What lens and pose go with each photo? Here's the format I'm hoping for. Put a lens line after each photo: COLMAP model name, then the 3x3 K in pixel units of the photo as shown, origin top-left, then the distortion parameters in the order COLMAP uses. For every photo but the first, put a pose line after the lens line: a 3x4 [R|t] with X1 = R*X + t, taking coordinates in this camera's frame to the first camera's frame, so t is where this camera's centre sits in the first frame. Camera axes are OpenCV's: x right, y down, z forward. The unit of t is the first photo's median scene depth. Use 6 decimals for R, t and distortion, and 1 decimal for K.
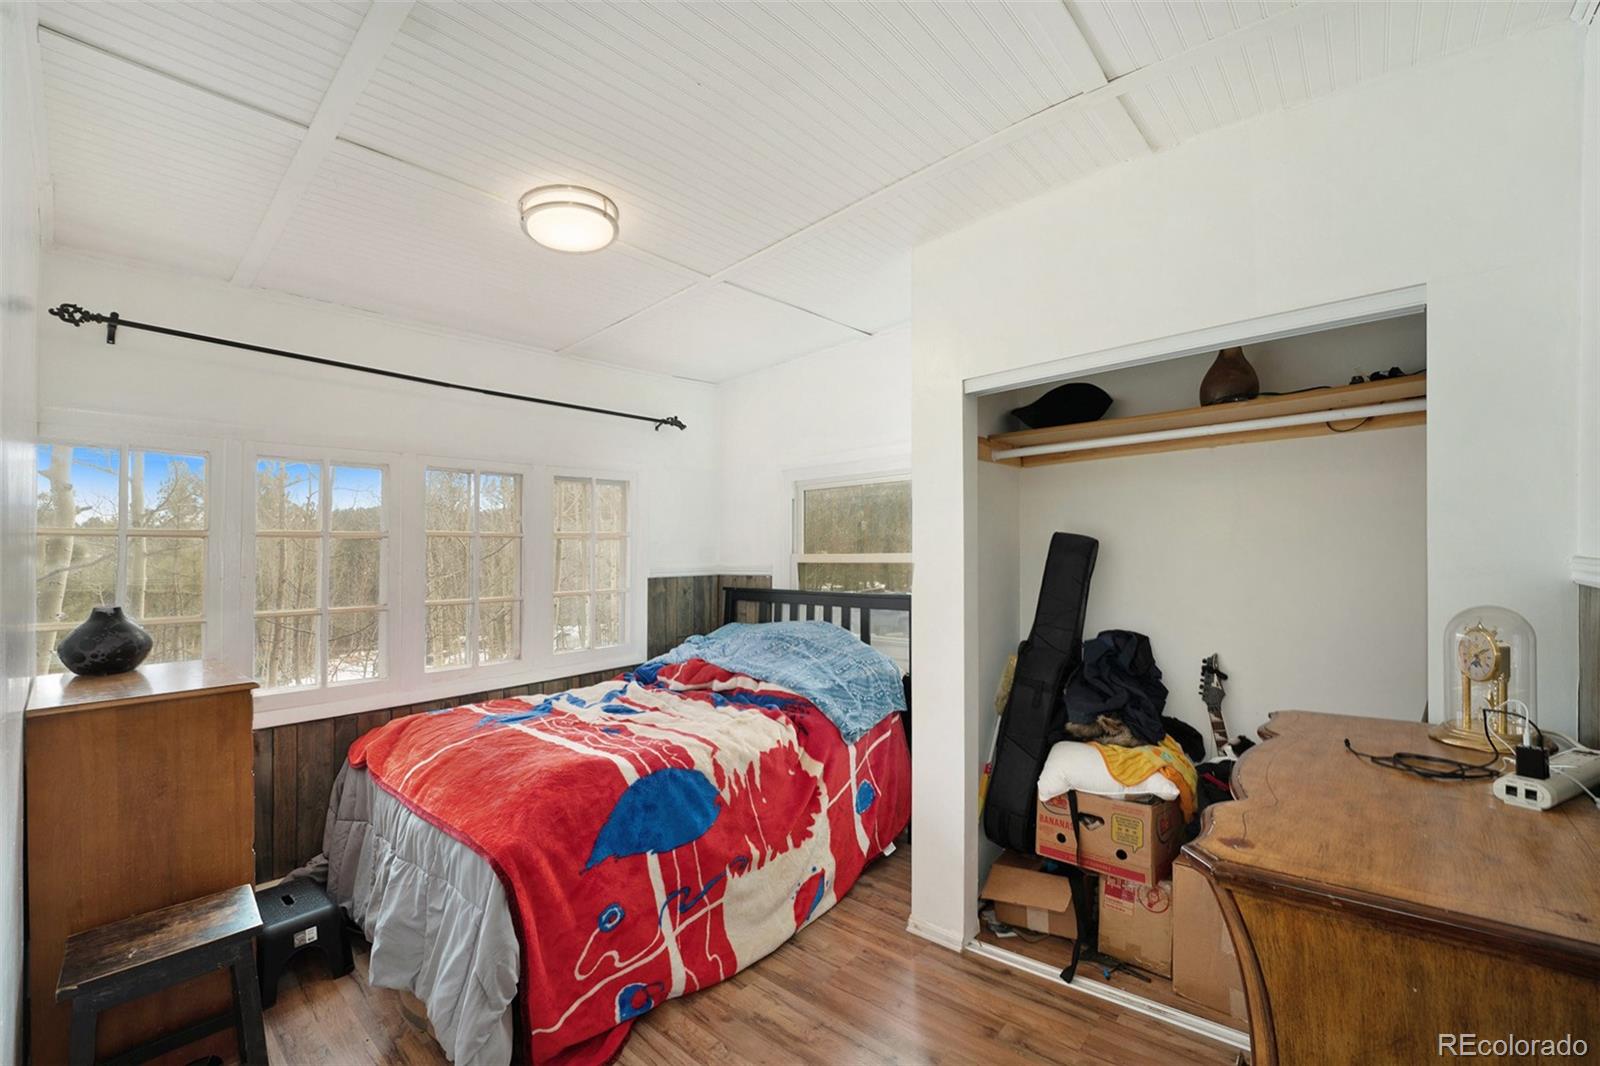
lens RADIAL K [[658.3, 0, 804.4], [0, 658.3, 532.0], [0, 0, 1]] dist [-0.015508, -0.000017]
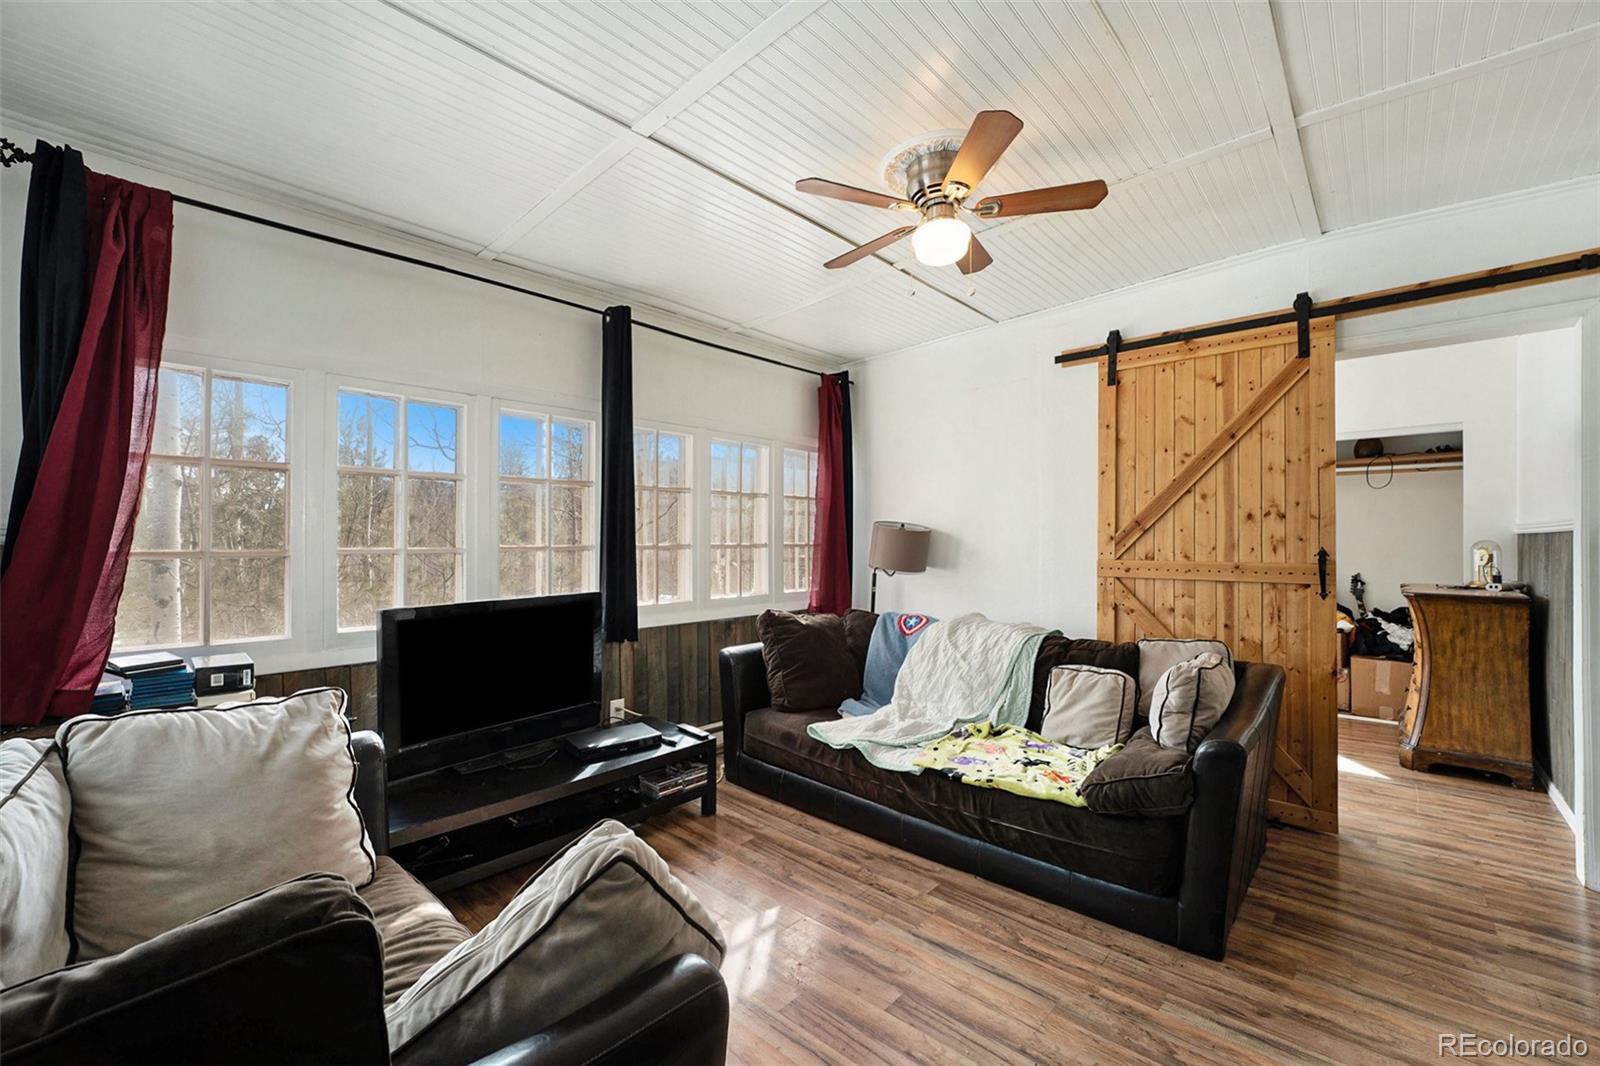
lens RADIAL K [[658.3, 0, 795.3], [0, 658.3, 532.6], [0, 0, 1]] dist [-0.015508, -0.000017]
pose [[0.999839, -0.005856, -0.016933, -1.502949], [0.005962, 0.999963, 0.006238, 0.037773], [0.016896, -0.006338, 0.999837, -1.477236]]
